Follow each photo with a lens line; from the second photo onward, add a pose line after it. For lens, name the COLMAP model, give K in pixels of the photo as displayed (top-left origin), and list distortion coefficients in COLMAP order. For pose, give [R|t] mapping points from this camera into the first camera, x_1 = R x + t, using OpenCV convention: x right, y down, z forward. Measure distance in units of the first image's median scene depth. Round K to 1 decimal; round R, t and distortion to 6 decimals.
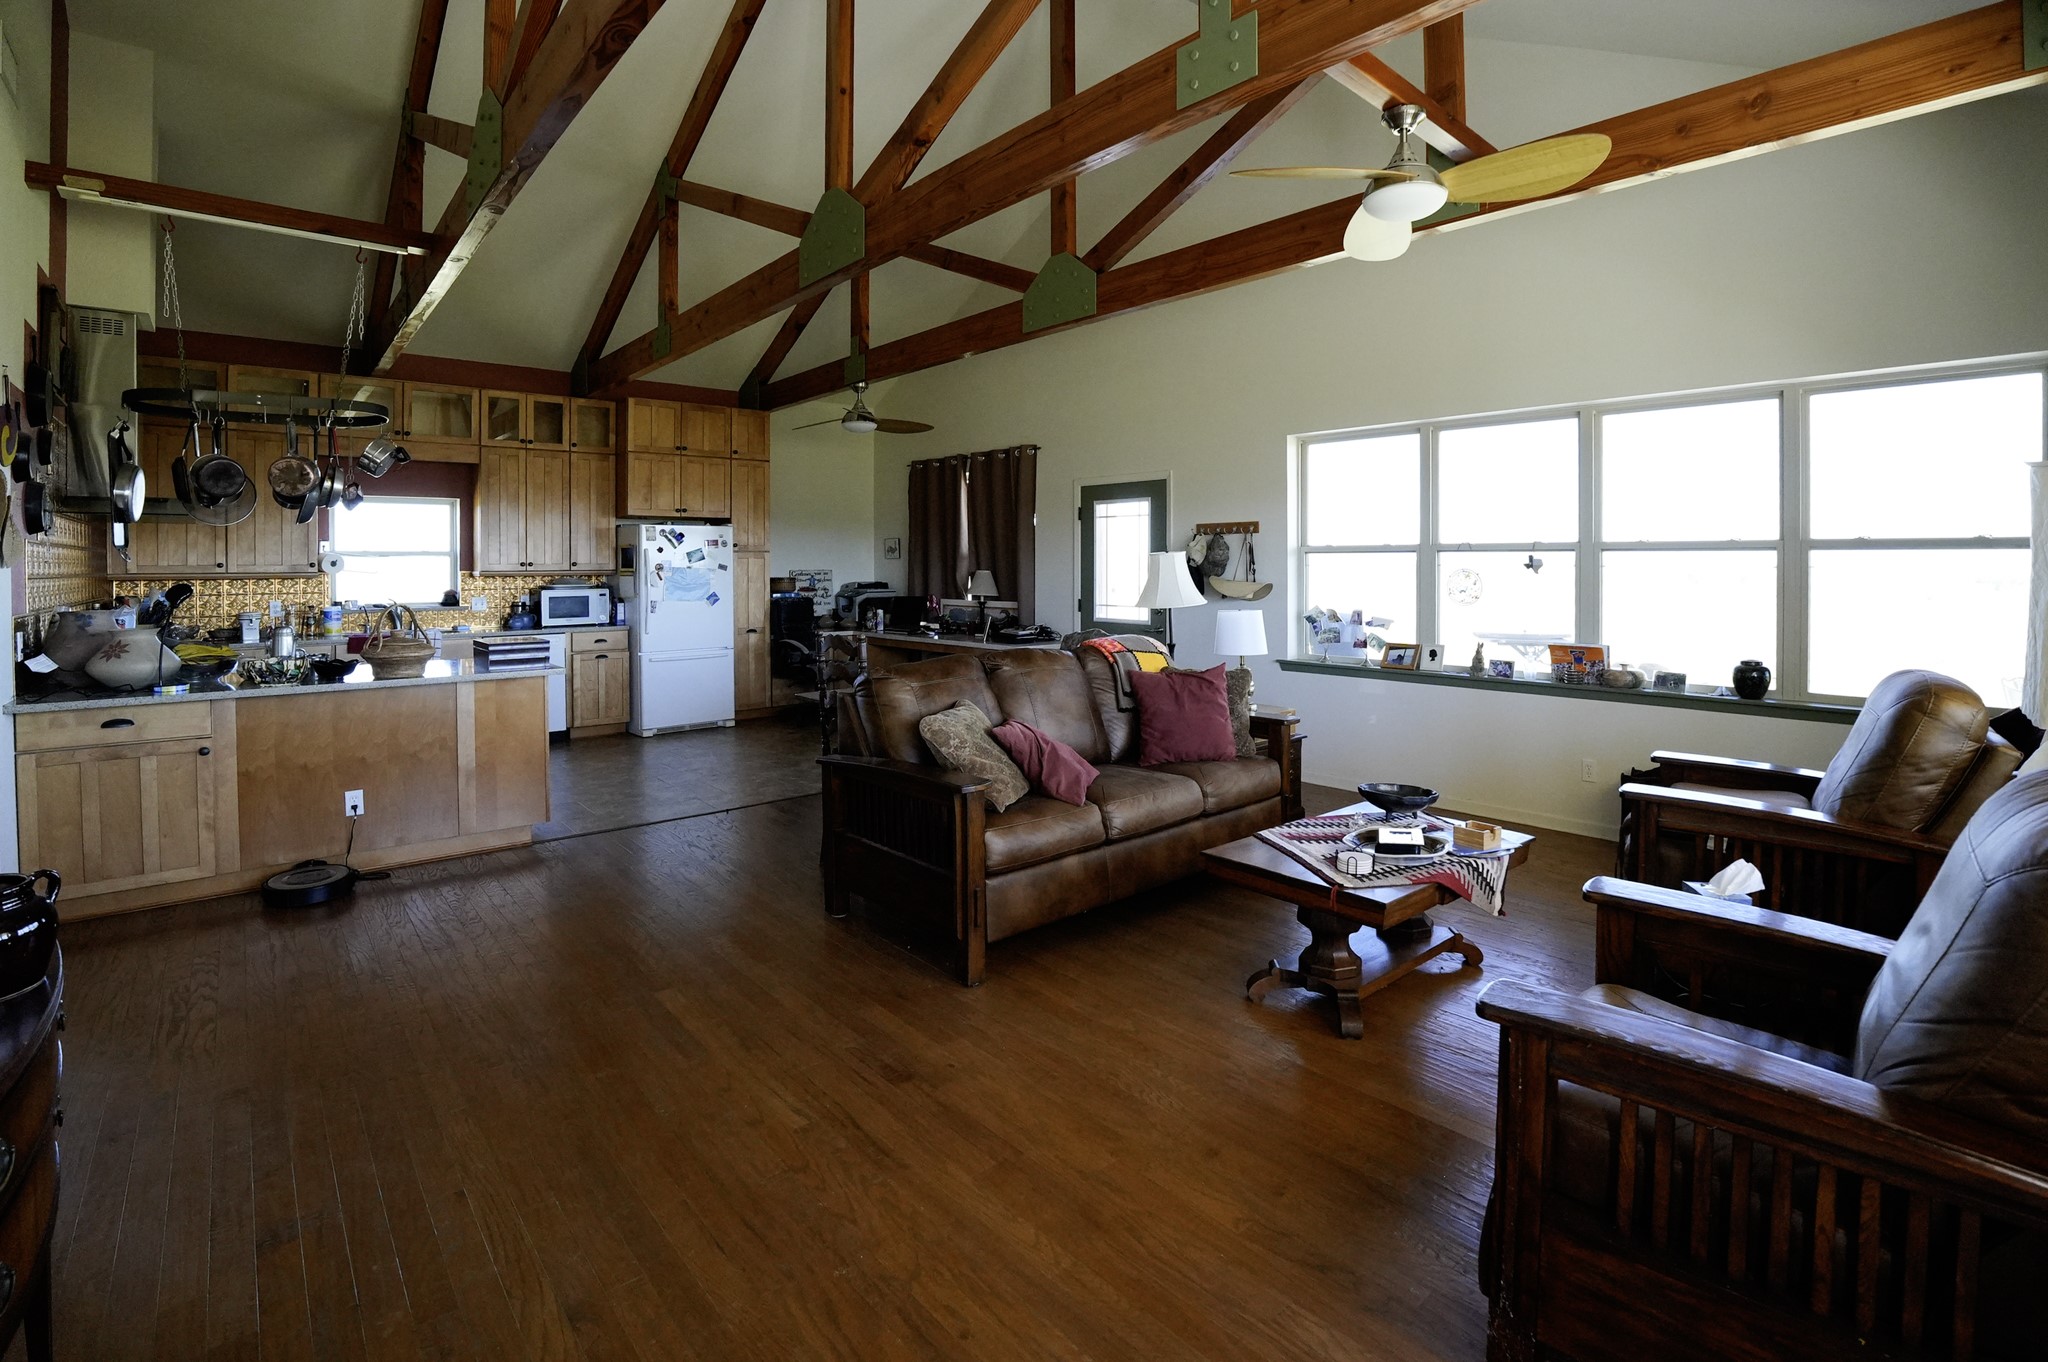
lens RADIAL K [[987.5, 0, 1029.0], [0, 987.5, 644.3], [0, 0, 1]] dist [-0.078519, 0.016666]
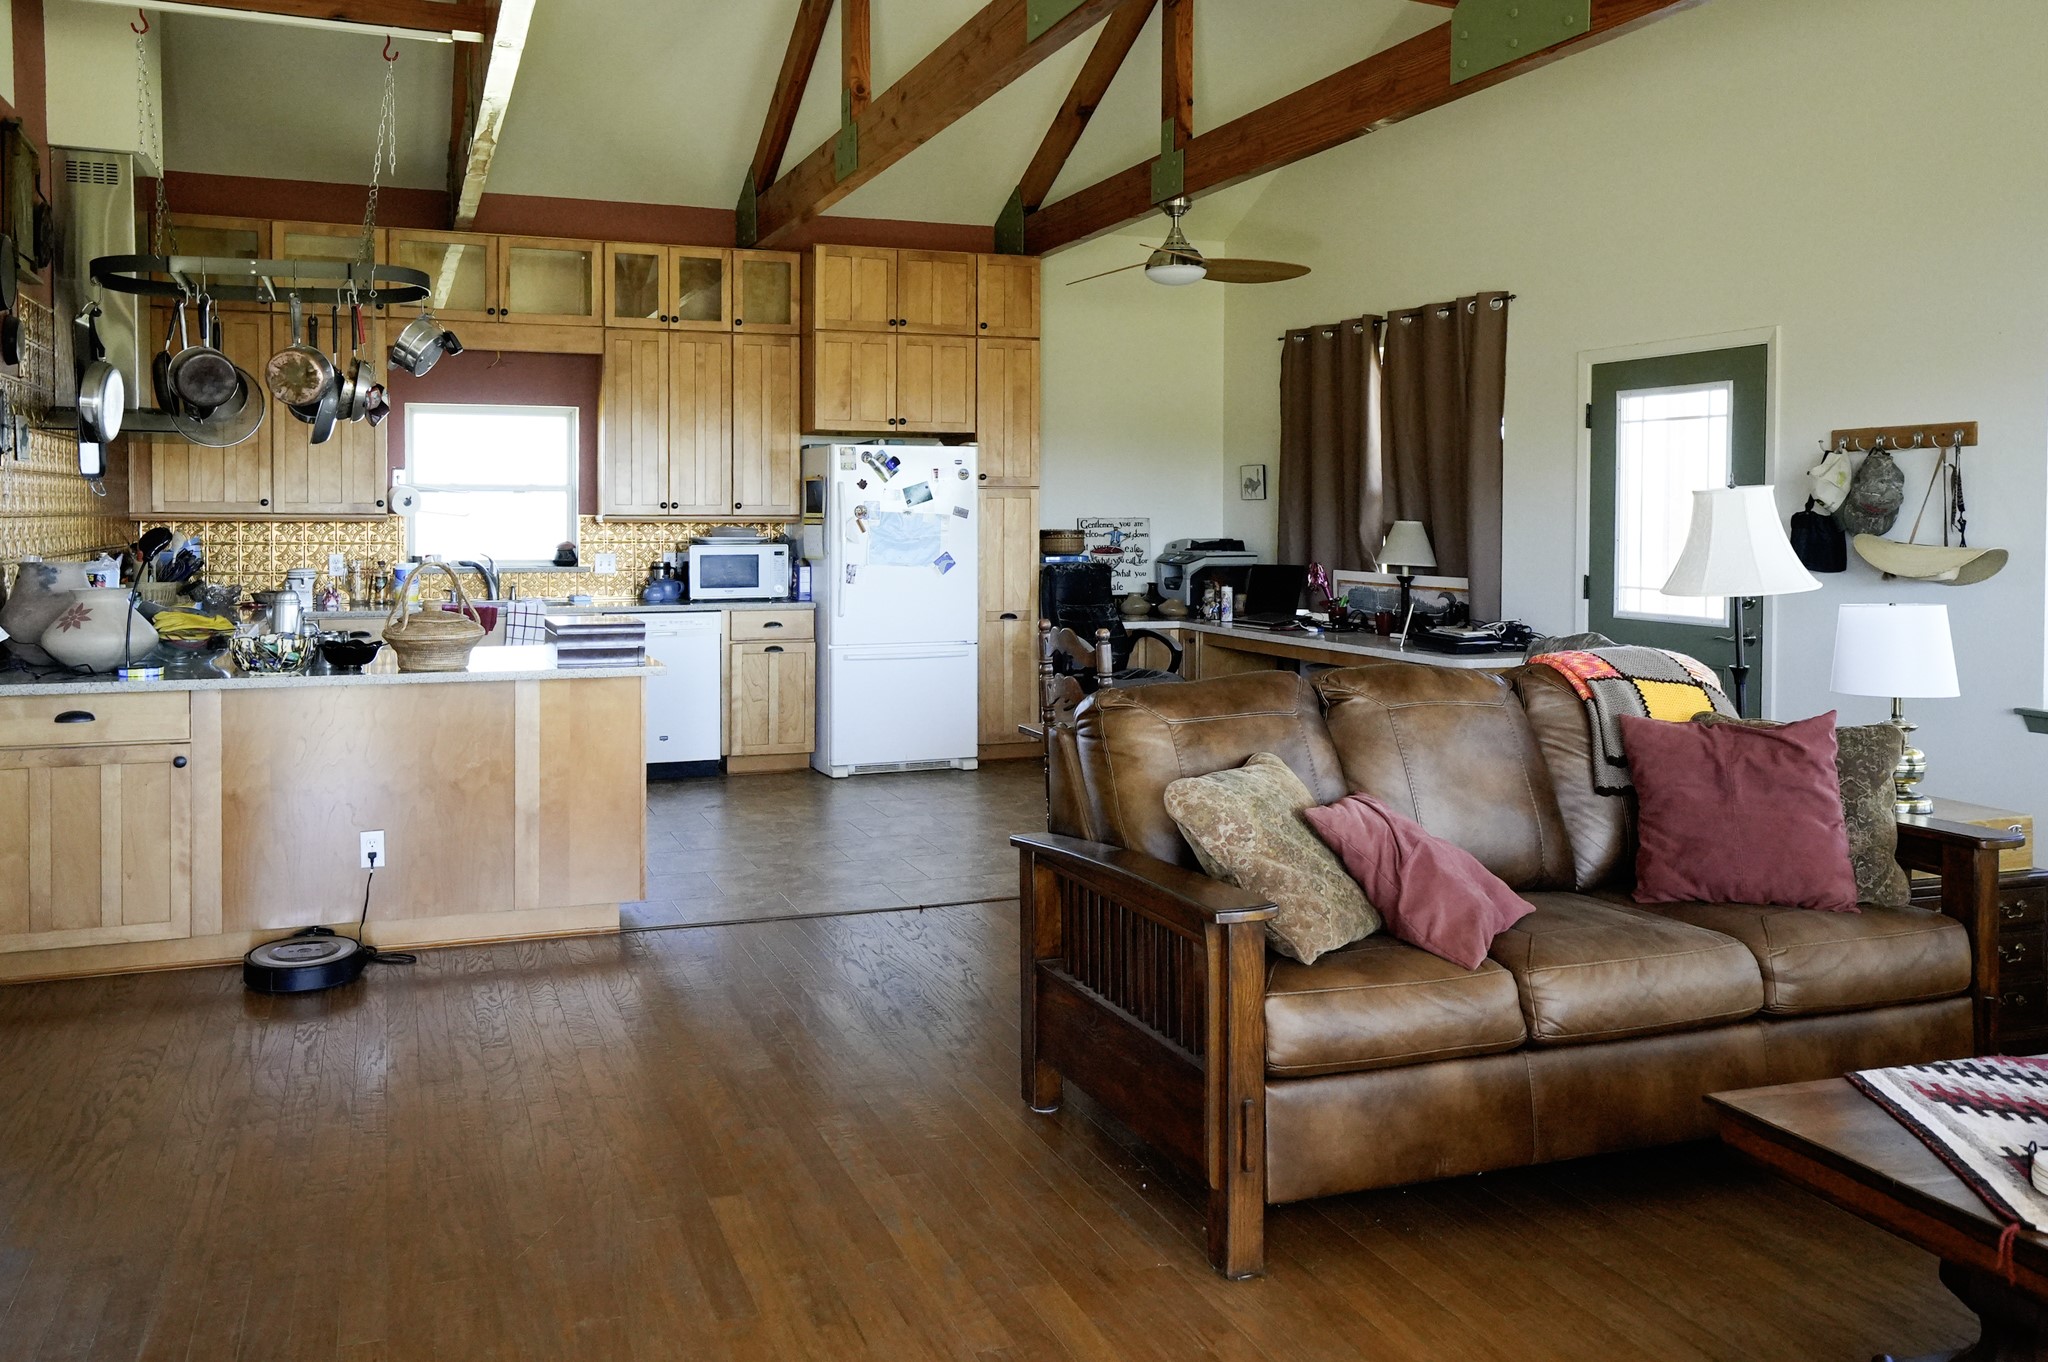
lens RADIAL K [[1602.5, 0, 956.2], [0, 1602.5, 618.8], [0, 0, 1]] dist [0.009207, 0.009067]
pose [[0.915861, 0.030392, -0.400343, 0.119556], [-0.035346, 0.999363, -0.004993, -0.007831], [0.399936, 0.018723, 0.916352, 0.088145]]
